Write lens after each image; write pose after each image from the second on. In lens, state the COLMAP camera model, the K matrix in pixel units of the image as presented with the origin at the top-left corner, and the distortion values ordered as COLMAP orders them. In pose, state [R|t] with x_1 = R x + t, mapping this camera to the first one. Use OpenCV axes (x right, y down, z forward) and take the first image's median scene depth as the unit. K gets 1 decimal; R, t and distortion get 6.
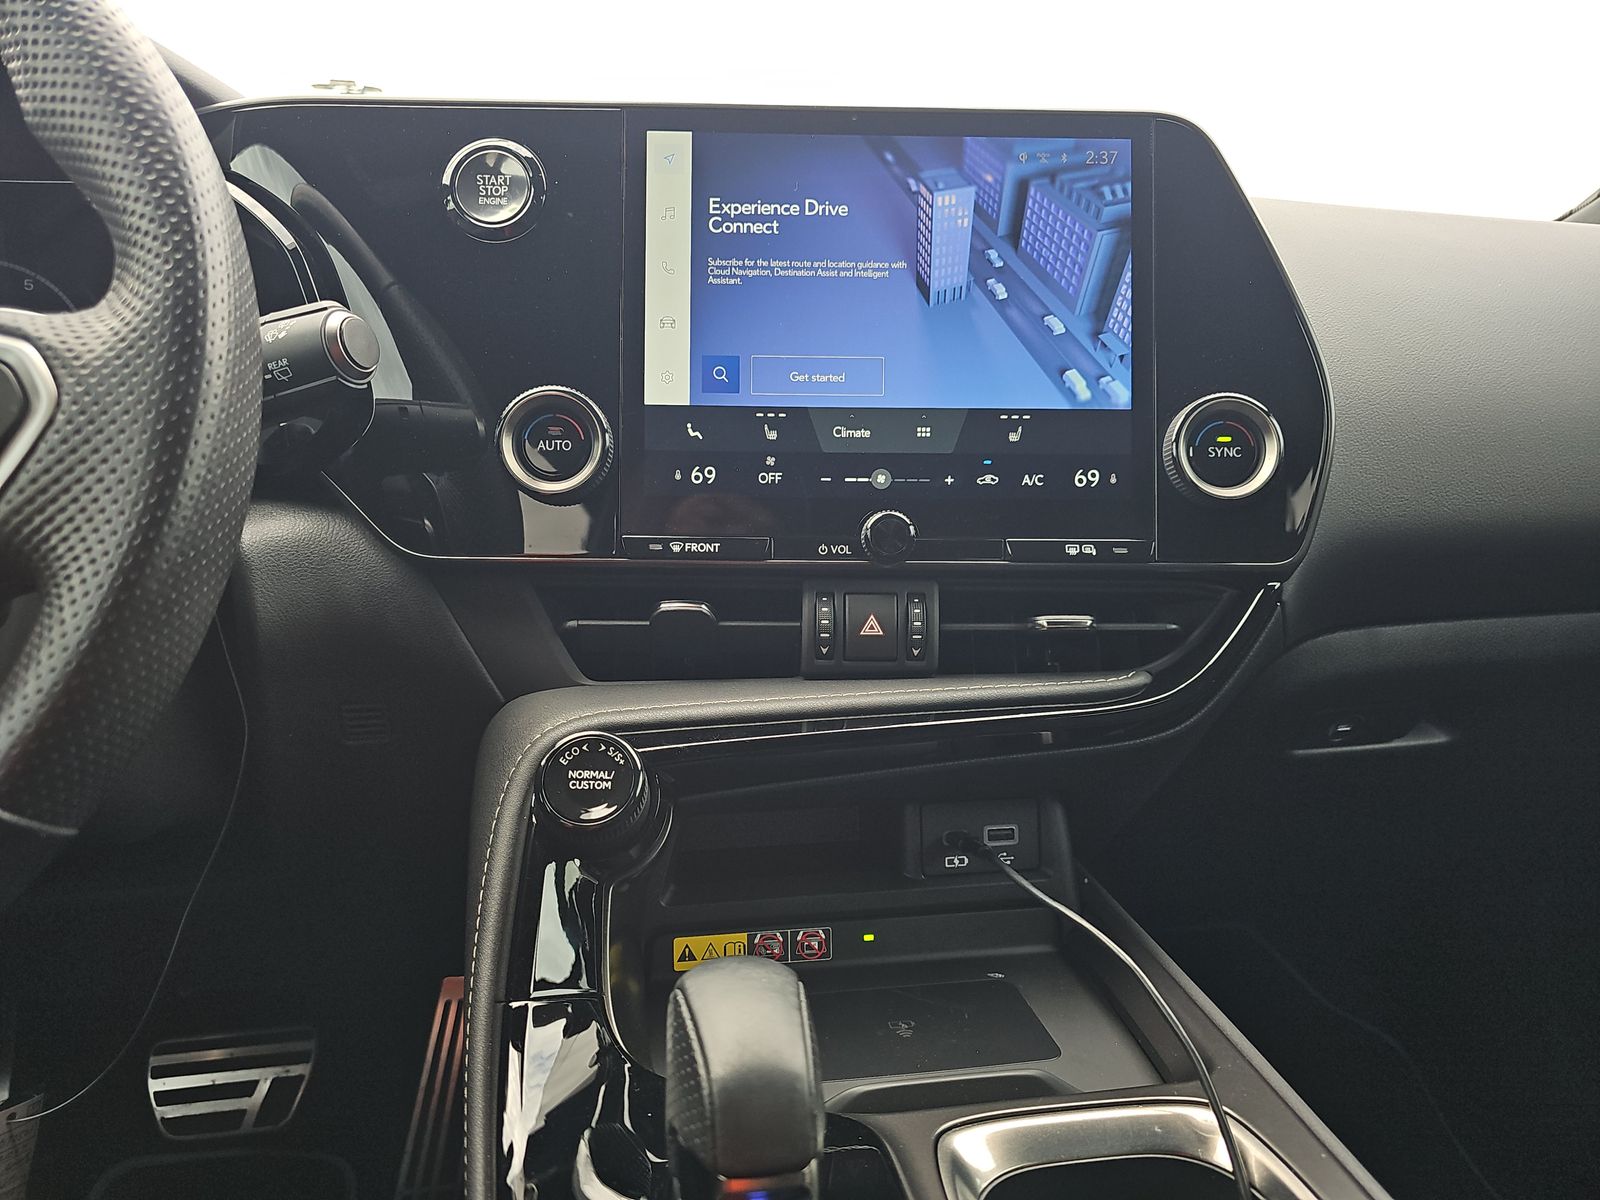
lens RADIAL K [[1073.7, 0, 800.6], [0, 1073.7, 598.6], [0, 0, 1]] dist [0.030454, -0.002785]
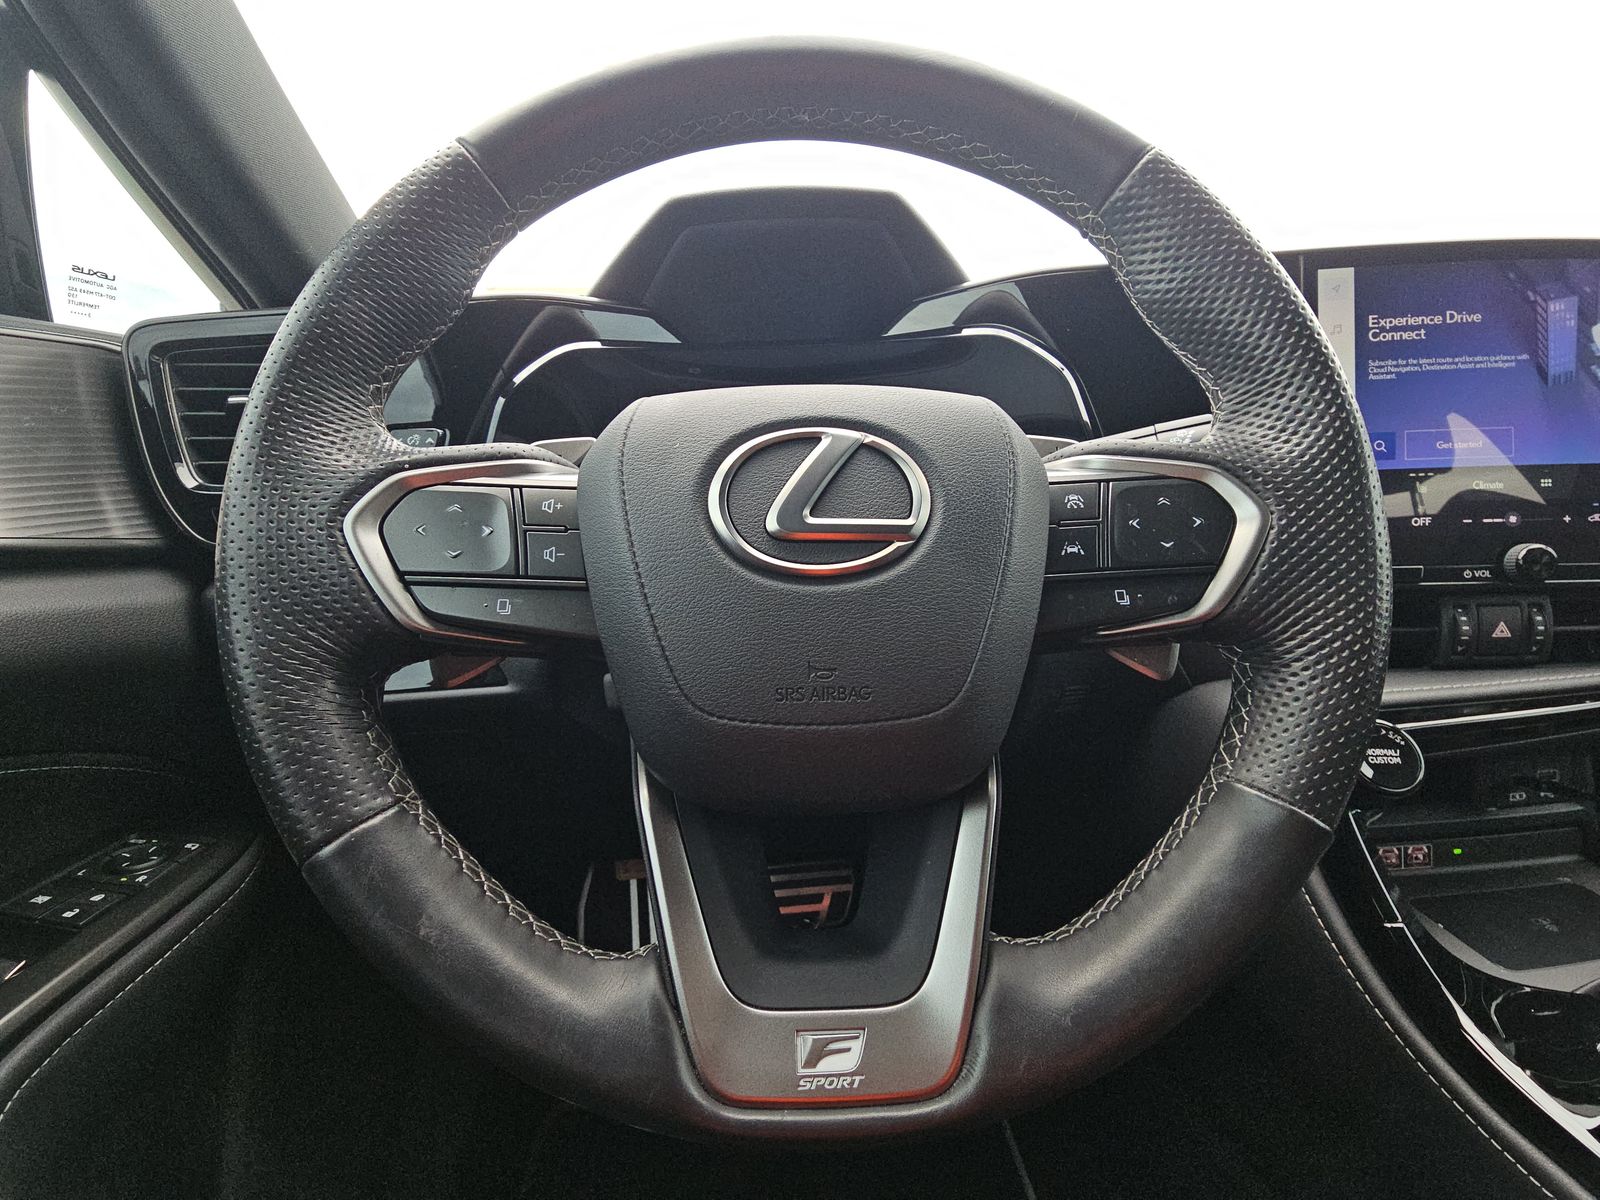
lens RADIAL K [[639.5, 0, 797.7], [0, 639.5, 609.3], [0, 0, 1]] dist [-0.027960, -0.001795]
pose [[0.986751, -0.027810, -0.159839, -0.675716], [0.035647, 0.998288, 0.046369, -0.066710], [0.158276, -0.051452, 0.986053, 0.106608]]
